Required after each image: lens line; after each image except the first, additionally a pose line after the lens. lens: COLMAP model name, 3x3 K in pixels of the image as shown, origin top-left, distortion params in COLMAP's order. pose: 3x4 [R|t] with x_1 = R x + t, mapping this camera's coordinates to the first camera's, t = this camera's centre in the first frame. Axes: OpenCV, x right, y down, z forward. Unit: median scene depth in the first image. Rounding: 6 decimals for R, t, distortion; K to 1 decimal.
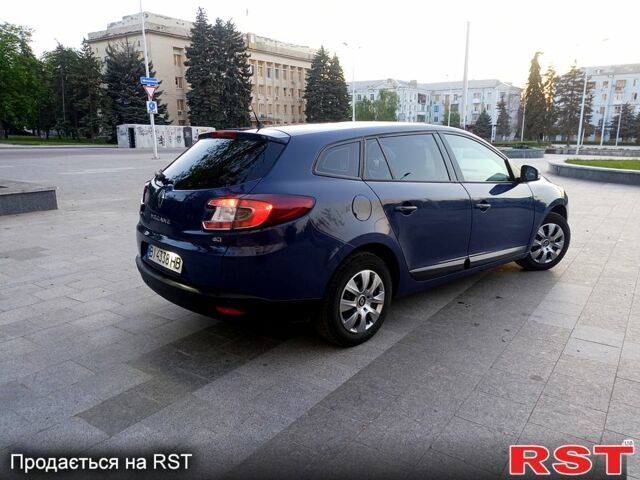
lens RADIAL K [[482.8, 0, 320.0], [0, 482.8, 240.0], [0, 0, 1]] dist [-0.000511, -0.000394]
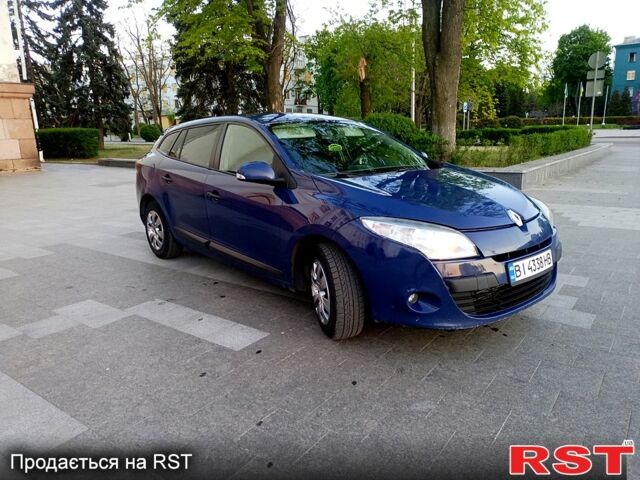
lens RADIAL K [[482.8, 0, 320.6], [0, 482.8, 240.7], [0, 0, 1]] dist [-0.000511, -0.000394]
pose [[-0.018533, 0.221773, -0.974922, 1.315146], [-0.194749, 0.955612, 0.221083, -0.242180], [0.980678, 0.193962, 0.025480, 1.189665]]
